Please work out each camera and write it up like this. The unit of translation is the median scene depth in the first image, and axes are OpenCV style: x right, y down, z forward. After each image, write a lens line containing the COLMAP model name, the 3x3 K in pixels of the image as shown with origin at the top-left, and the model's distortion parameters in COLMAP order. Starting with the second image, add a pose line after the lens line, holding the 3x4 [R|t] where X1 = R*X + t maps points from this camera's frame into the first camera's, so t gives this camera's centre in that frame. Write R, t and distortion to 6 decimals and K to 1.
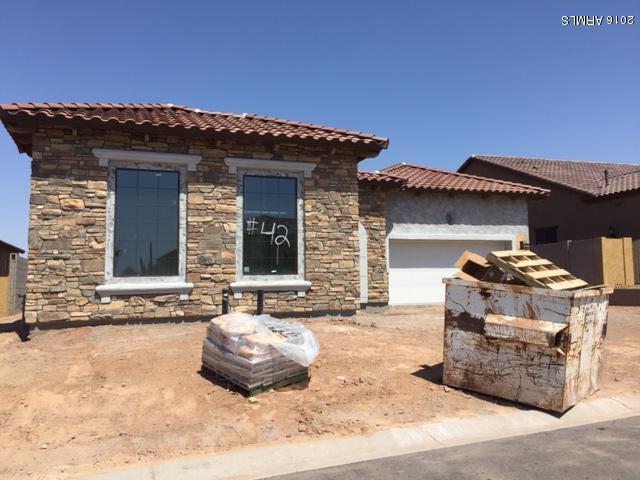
lens RADIAL K [[538.6, 0, 318.8], [0, 538.6, 238.9], [0, 0, 1]] dist [0.064822, -0.082868]
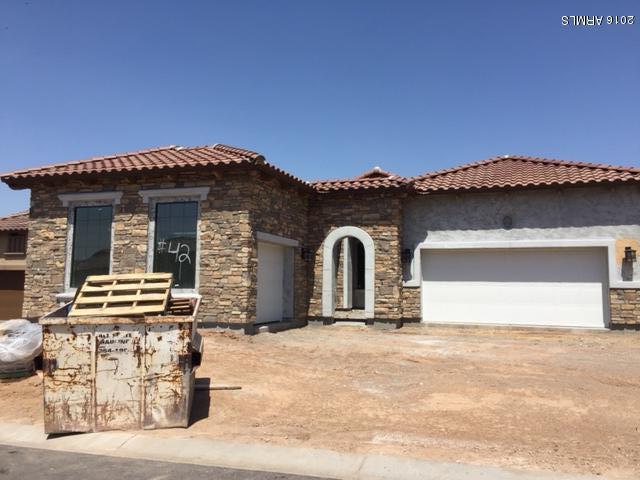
lens RADIAL K [[538.6, 0, 318.9], [0, 538.6, 240.1], [0, 0, 1]] dist [0.064822, -0.082868]
pose [[0.779652, -0.029714, -0.625508, 0.855158], [0.028519, 0.999522, -0.011934, -0.013246], [0.625563, -0.008534, 0.780127, 0.289175]]
